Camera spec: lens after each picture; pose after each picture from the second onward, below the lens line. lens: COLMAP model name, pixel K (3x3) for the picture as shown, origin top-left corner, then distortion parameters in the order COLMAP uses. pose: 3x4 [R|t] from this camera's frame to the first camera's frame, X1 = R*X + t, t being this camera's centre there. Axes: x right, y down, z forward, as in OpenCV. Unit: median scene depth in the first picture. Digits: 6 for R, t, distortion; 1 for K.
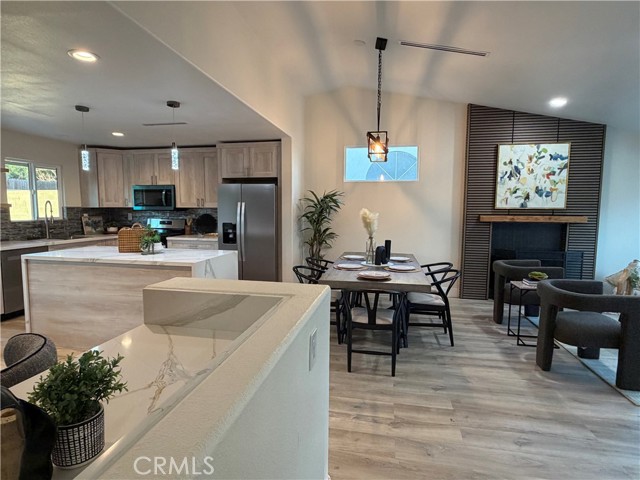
lens RADIAL K [[356.2, 0, 320.0], [0, 356.2, 240.0], [0, 0, 1]] dist [-0.000178, 0.000436]
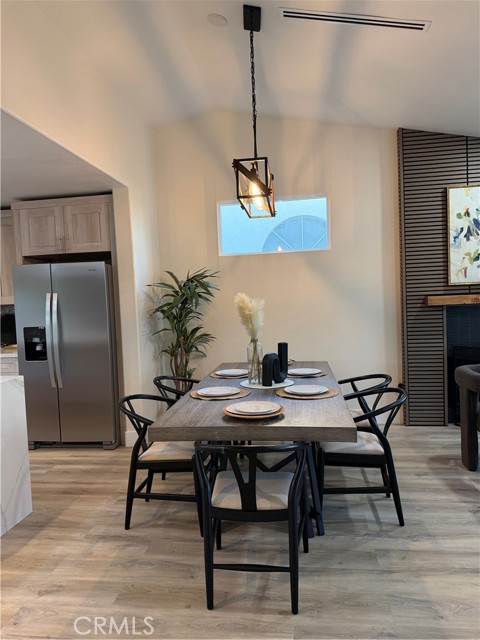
lens RADIAL K [[457.7, 0, 240.0], [0, 457.7, 320.0], [0, 0, 1]] dist [0.018899, -0.007903]
pose [[0.997487, -0.048829, 0.051336, 0.073908], [0.051076, 0.997751, -0.043415, -0.008024], [-0.049101, 0.045928, 0.997737, 0.211331]]
